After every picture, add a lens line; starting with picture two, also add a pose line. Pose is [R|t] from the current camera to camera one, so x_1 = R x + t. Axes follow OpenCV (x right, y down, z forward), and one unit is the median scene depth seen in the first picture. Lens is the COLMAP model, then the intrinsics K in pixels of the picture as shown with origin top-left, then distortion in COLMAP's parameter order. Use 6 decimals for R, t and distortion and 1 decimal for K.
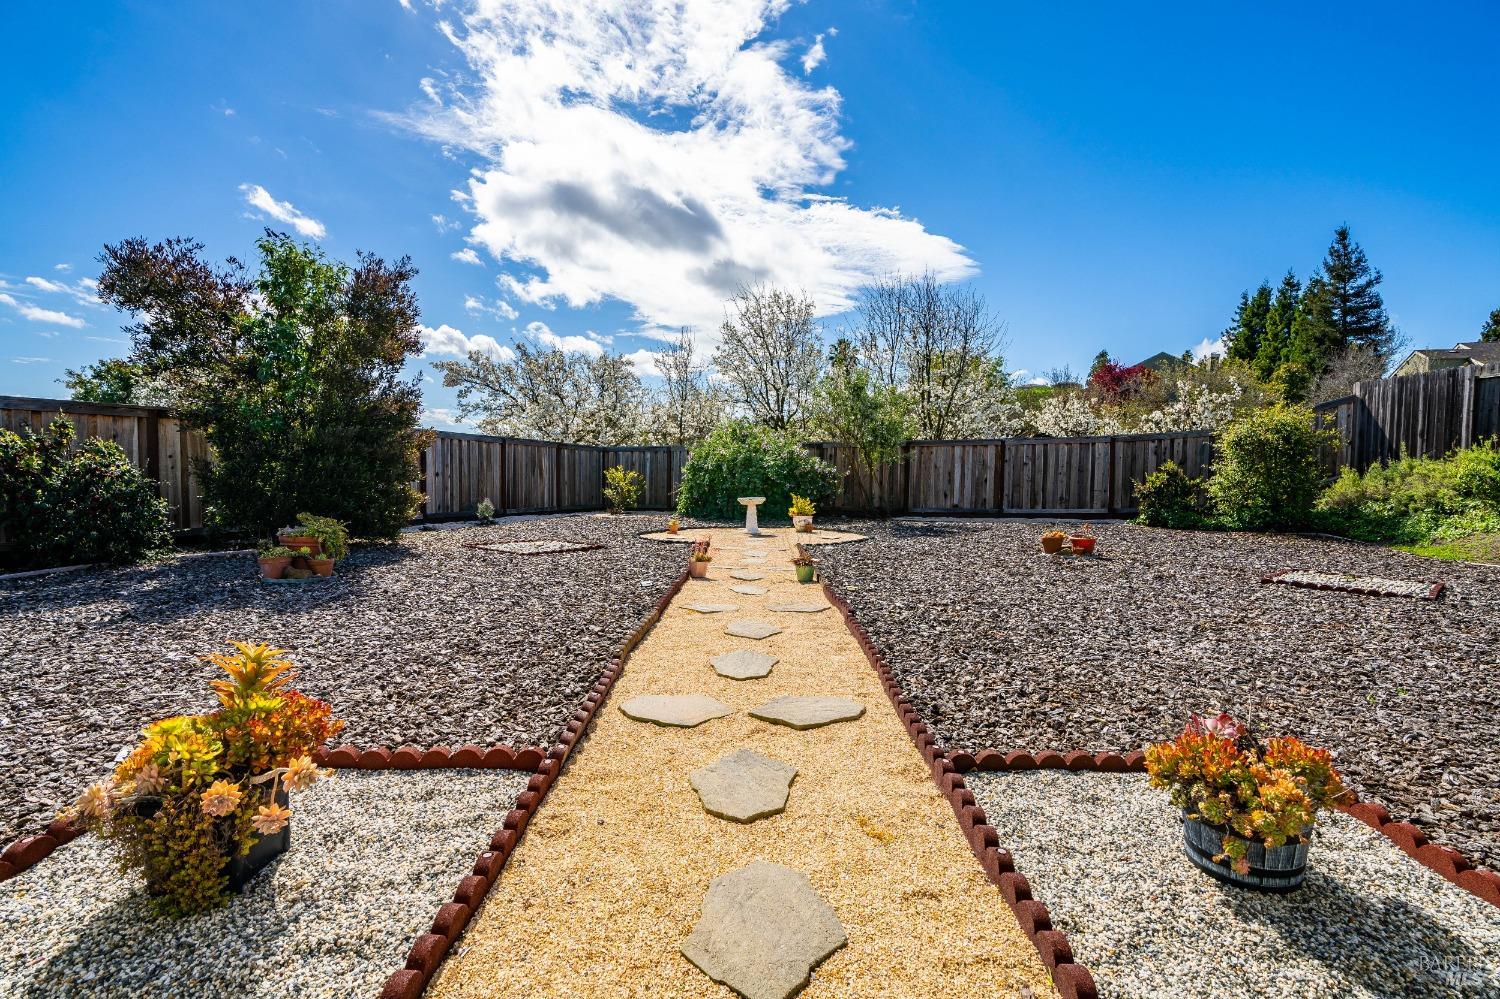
lens RADIAL K [[718.5, 0, 753.9], [0, 718.5, 499.2], [0, 0, 1]] dist [-0.038647, 0.025612]
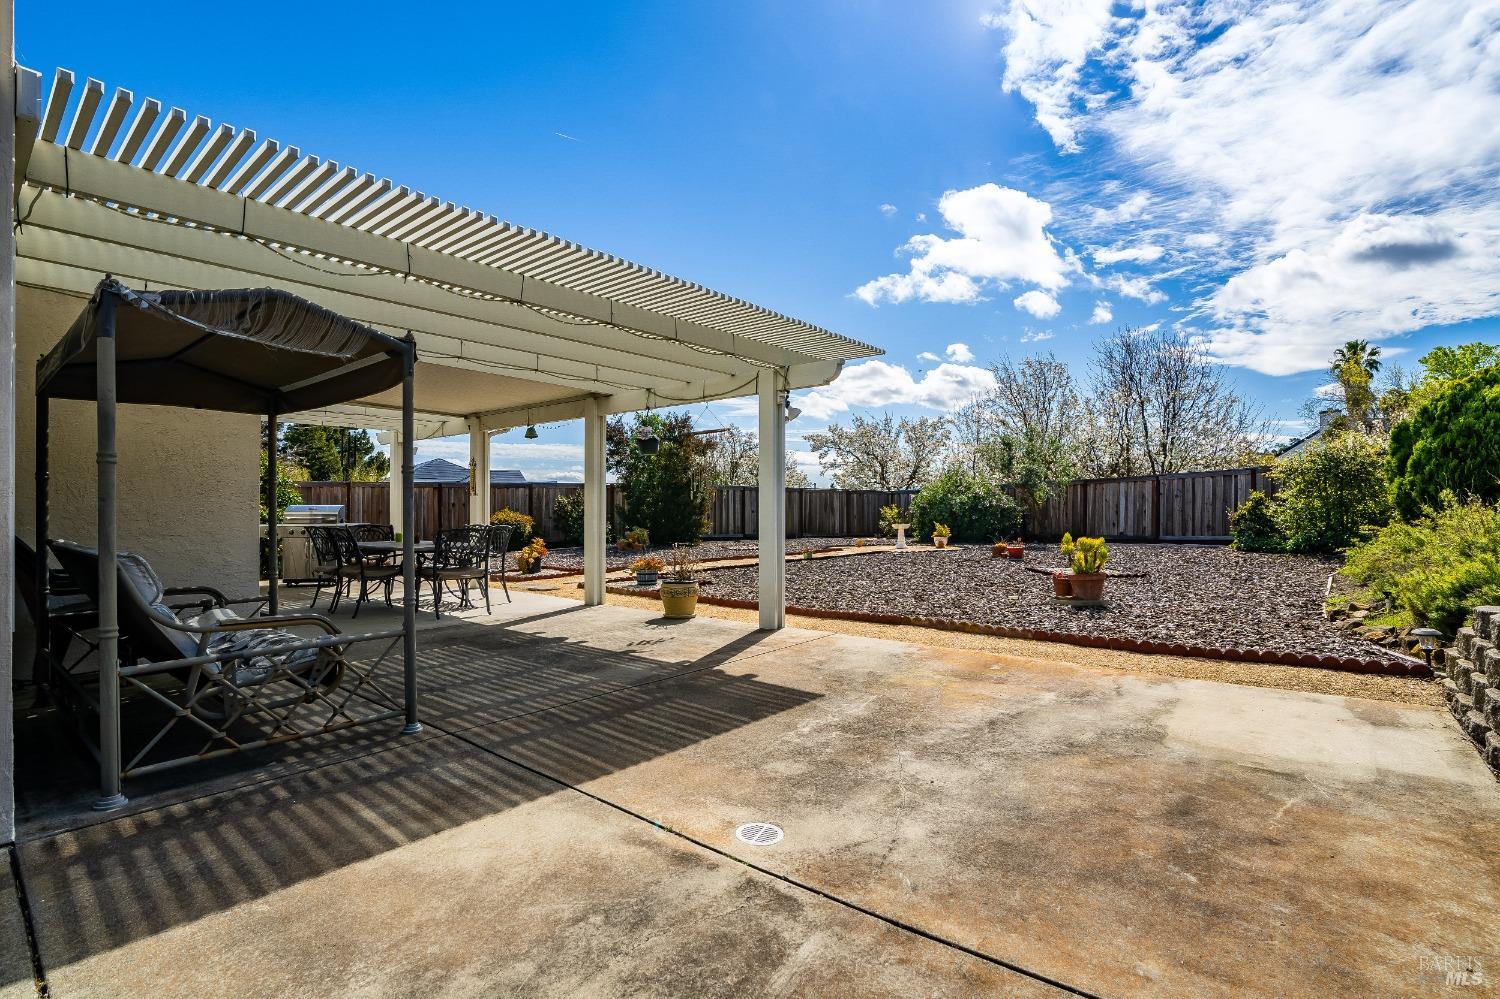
lens RADIAL K [[750.7, 0, 751.0], [0, 750.7, 508.4], [0, 0, 1]] dist [-0.040676, 0.031372]
pose [[0.754068, -0.016939, -0.656578, 0.636547], [-0.012161, 0.999136, -0.039743, 0.024747], [0.656684, 0.037953, 0.753211, -0.319394]]
